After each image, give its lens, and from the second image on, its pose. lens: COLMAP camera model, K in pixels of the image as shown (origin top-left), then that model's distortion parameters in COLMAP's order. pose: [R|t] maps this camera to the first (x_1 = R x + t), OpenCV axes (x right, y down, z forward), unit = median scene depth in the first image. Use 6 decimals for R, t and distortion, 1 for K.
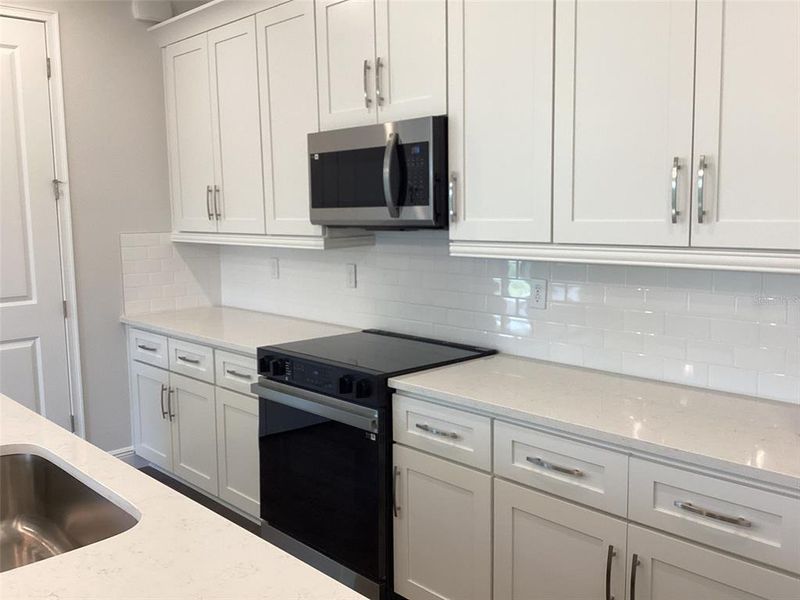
lens RADIAL K [[738.1, 0, 396.6], [0, 738.1, 300.1], [0, 0, 1]] dist [0.118967, -0.205323]
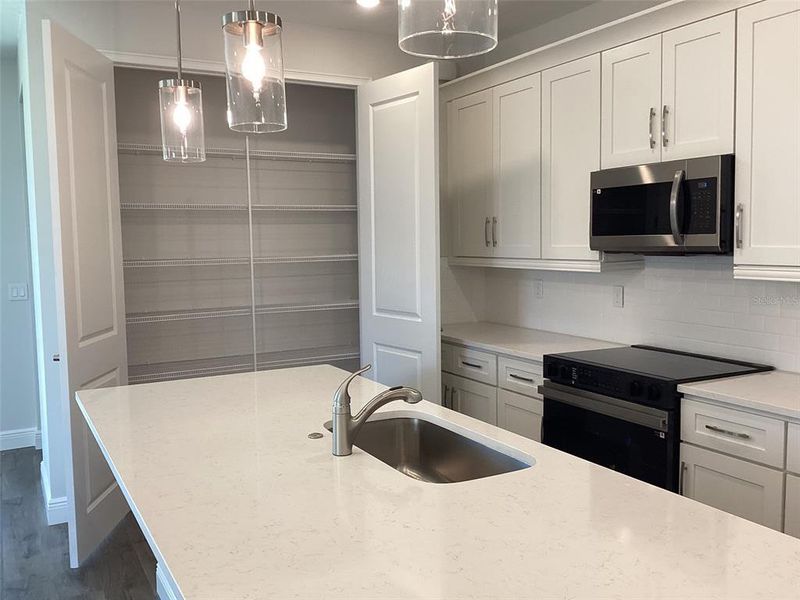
lens RADIAL K [[735.0, 0, 400.0], [0, 735.0, 300.0], [0, 0, 1]] dist [0.162201, -0.316737]
pose [[0.967989, 0.021198, -0.250096, -0.120546], [-0.029812, 0.999084, -0.030704, 0.020447], [0.249216, 0.037177, 0.967734, -0.197996]]
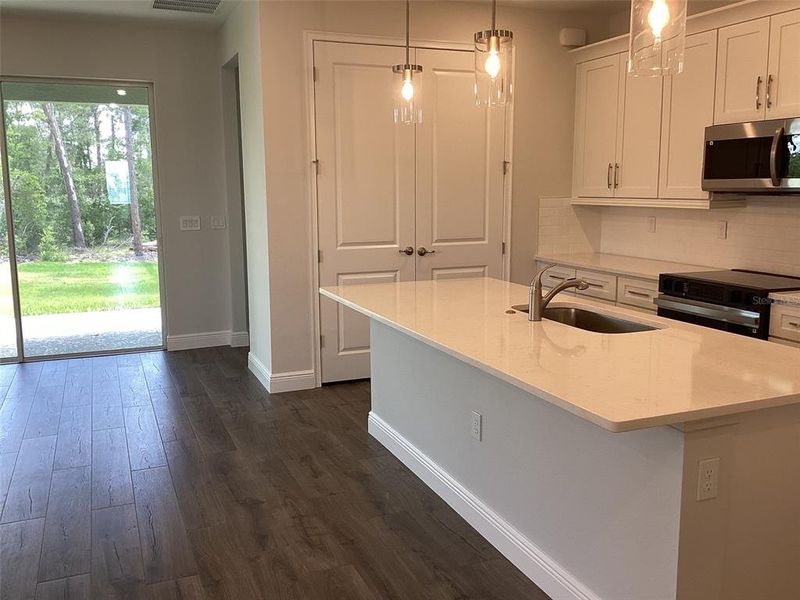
lens RADIAL K [[738.1, 0, 396.6], [0, 738.1, 300.1], [0, 0, 1]] dist [0.118967, -0.205323]
pose [[0.935120, 0.064452, -0.348421, -0.160705], [-0.051922, 0.997628, 0.045190, 0.078257], [0.350507, -0.024167, 0.936248, -0.600823]]
